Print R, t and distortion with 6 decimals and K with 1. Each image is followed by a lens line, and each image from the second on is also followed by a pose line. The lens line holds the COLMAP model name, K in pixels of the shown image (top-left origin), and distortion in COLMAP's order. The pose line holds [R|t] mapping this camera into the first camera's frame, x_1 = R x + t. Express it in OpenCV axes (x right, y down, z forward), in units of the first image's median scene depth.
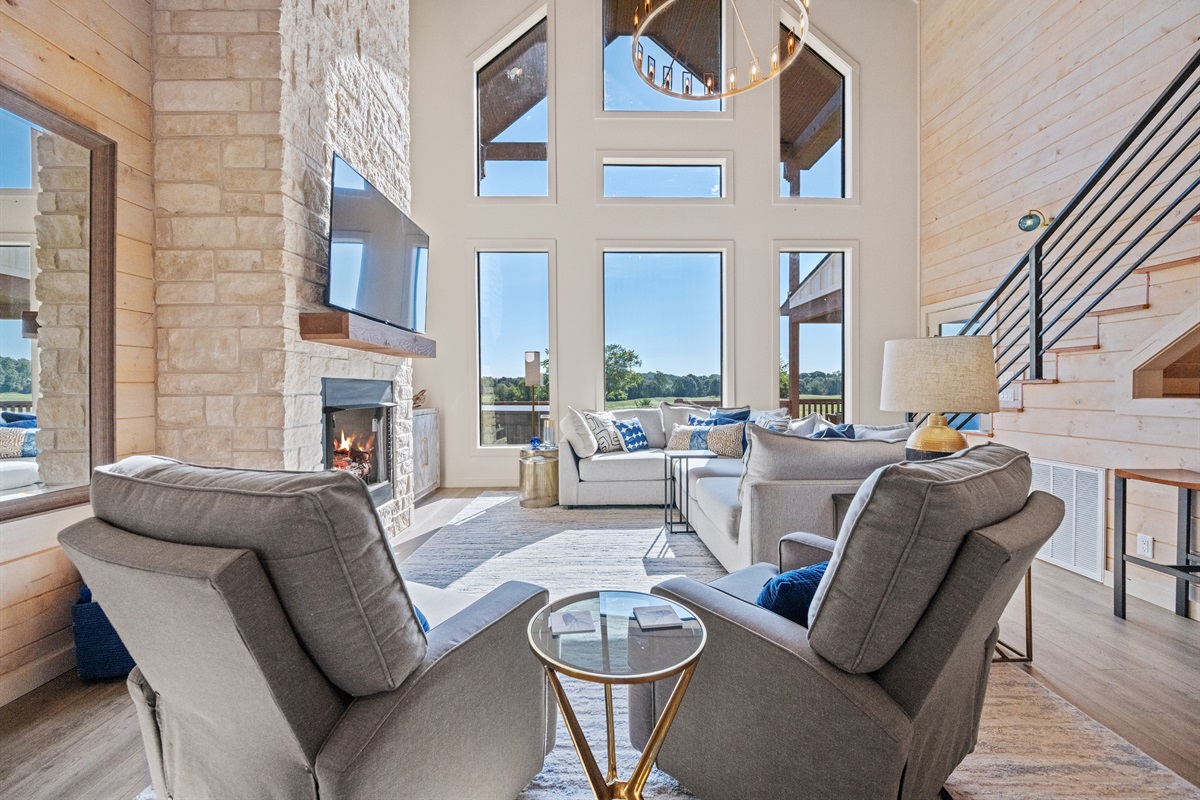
lens RADIAL K [[493.2, 0, 603.9], [0, 493.2, 389.0], [0, 0, 1]] dist [0.000913, 0.000068]
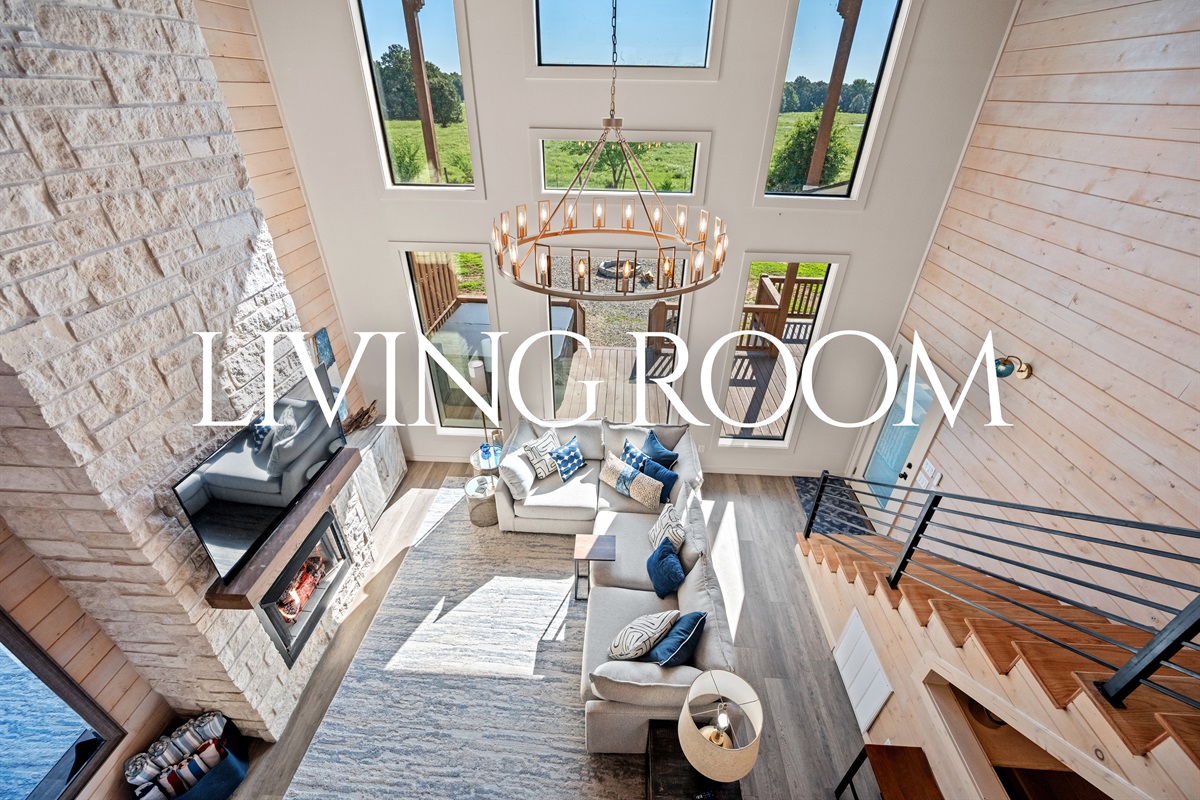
lens RADIAL K [[493.2, 0, 603.7], [0, 493.2, 392.4], [0, 0, 1]] dist [0.000913, 0.000068]
pose [[0.997454, 0.055029, -0.045368, 0.354031], [-0.023222, 0.852055, 0.522938, -1.220194], [0.067433, -0.520552, 0.851163, 0.334682]]
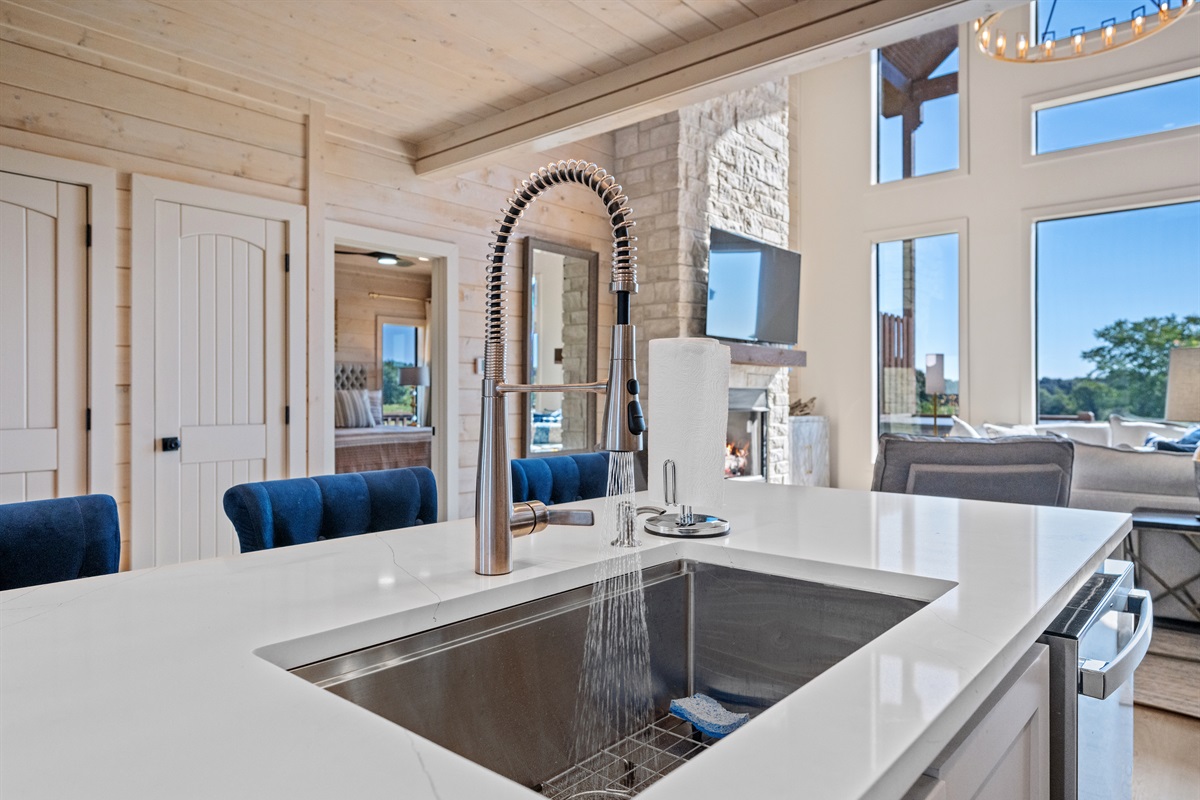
lens RADIAL K [[747.5, 0, 599.8], [0, 747.5, 399.3], [0, 0, 1]] dist [-0.016913, 0.002379]
pose [[0.741173, 0.009481, -0.671248, 0.671782], [-0.007938, 0.999954, 0.005358, 0.002176], [0.671268, 0.001357, 0.741214, -0.810751]]
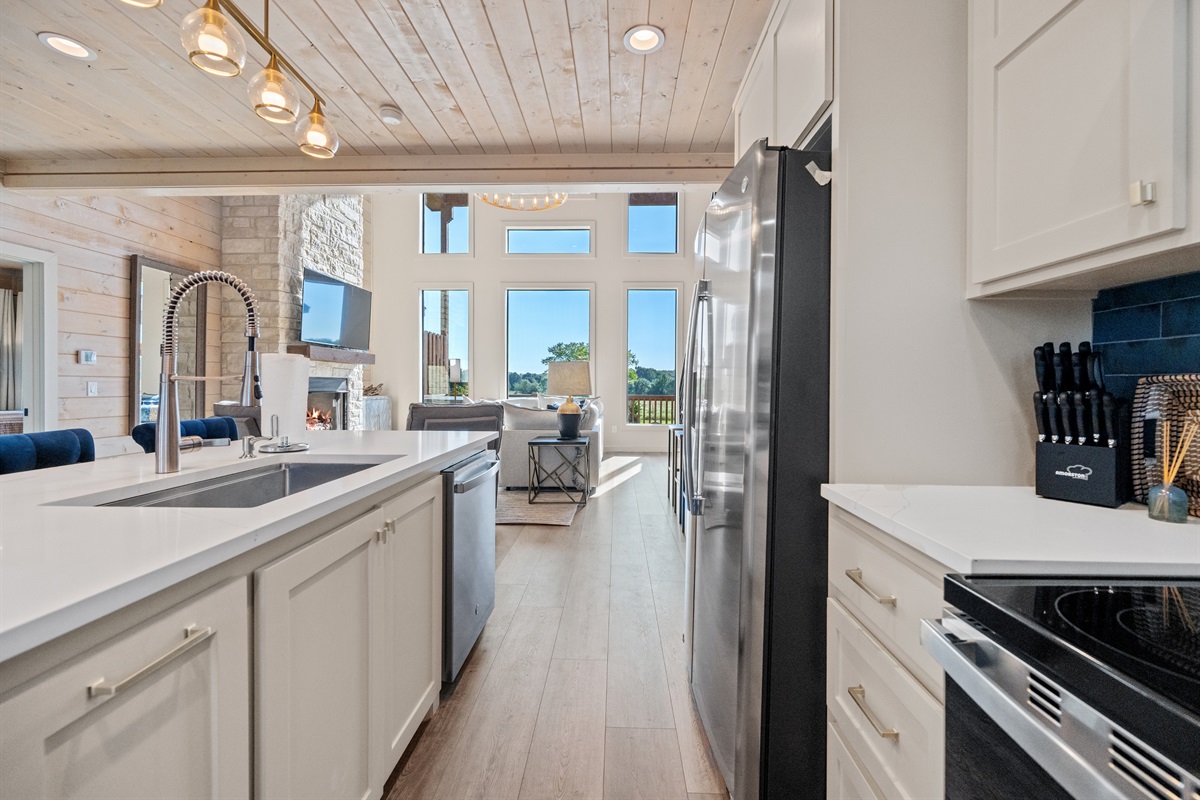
lens RADIAL K [[493.2, 0, 599.3], [0, 493.2, 385.3], [0, 0, 1]] dist [0.000913, 0.000068]
pose [[0.998538, 0.010234, -0.053069, 0.830245], [-0.010312, 0.999946, -0.001198, 0.002176], [0.053053, 0.001743, 0.998590, -1.031905]]
